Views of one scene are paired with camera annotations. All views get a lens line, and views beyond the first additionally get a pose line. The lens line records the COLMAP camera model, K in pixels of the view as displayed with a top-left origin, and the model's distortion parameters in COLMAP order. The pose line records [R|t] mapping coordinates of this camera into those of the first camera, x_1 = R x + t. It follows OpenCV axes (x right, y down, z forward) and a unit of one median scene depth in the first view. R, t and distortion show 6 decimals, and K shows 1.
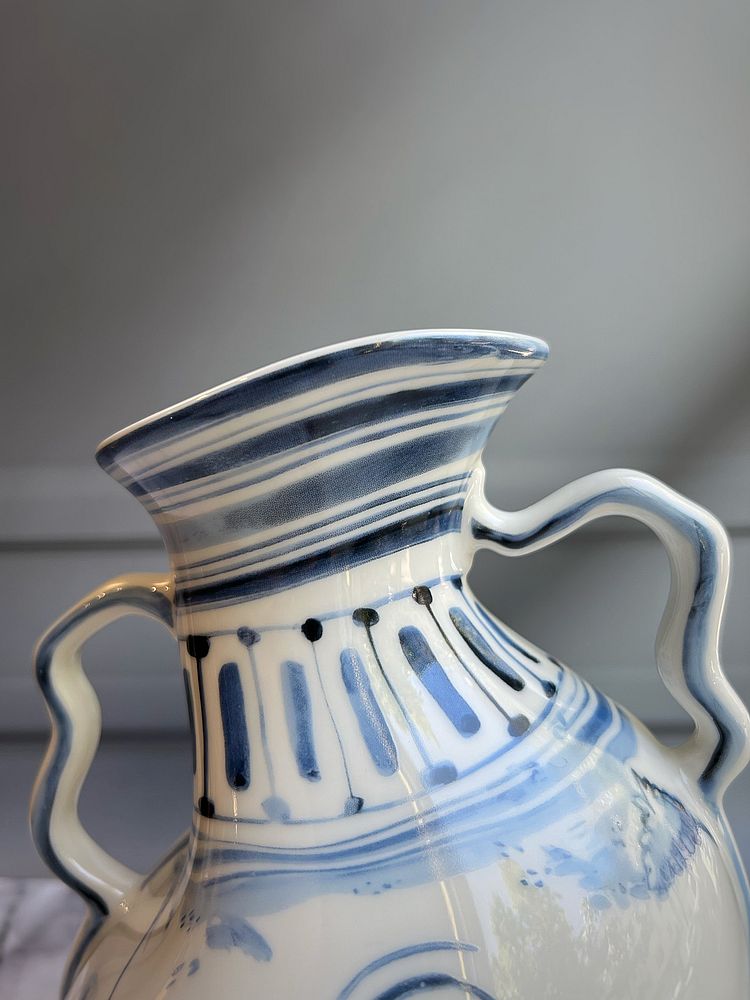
lens RADIAL K [[879.8, 0, 374.3], [0, 879.8, 498.7], [0, 0, 1]] dist [0.042596, -0.205724]
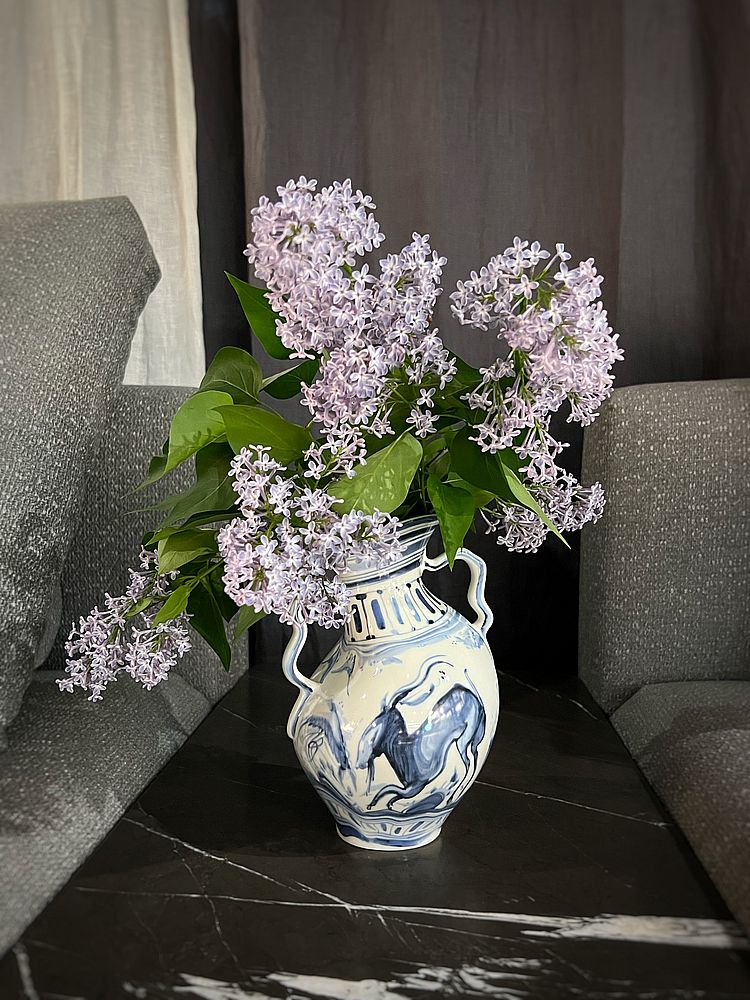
lens RADIAL K [[753.0, 0, 376.3], [0, 753.0, 500.5], [0, 0, 1]] dist [-0.003969, -0.317642]
pose [[0.936452, 0.014112, 0.350511, -1.347648], [0.014990, 0.996668, -0.080178, 0.021488], [-0.350474, 0.080337, 0.933120, -2.160541]]
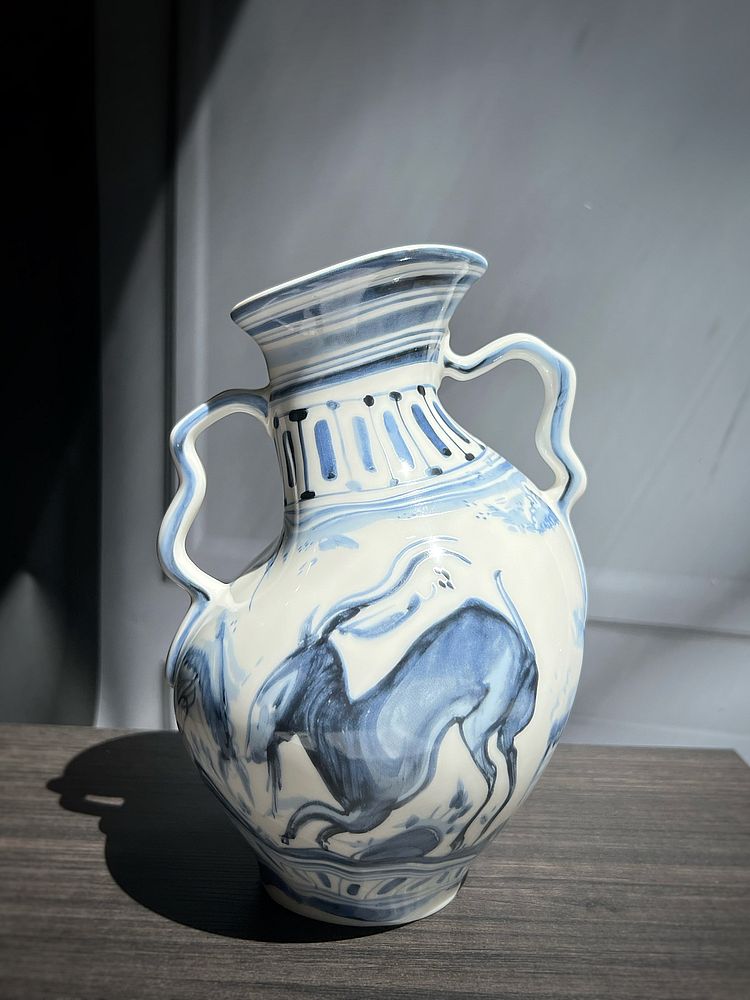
lens RADIAL K [[879.8, 0, 374.3], [0, 879.8, 498.7], [0, 0, 1]] dist [0.042596, -0.205724]
pose [[0.985762, 0.023474, 0.166498, -0.370213], [-0.026330, 0.999541, 0.014970, 0.331112], [-0.166070, -0.019141, 0.985928, -0.889858]]
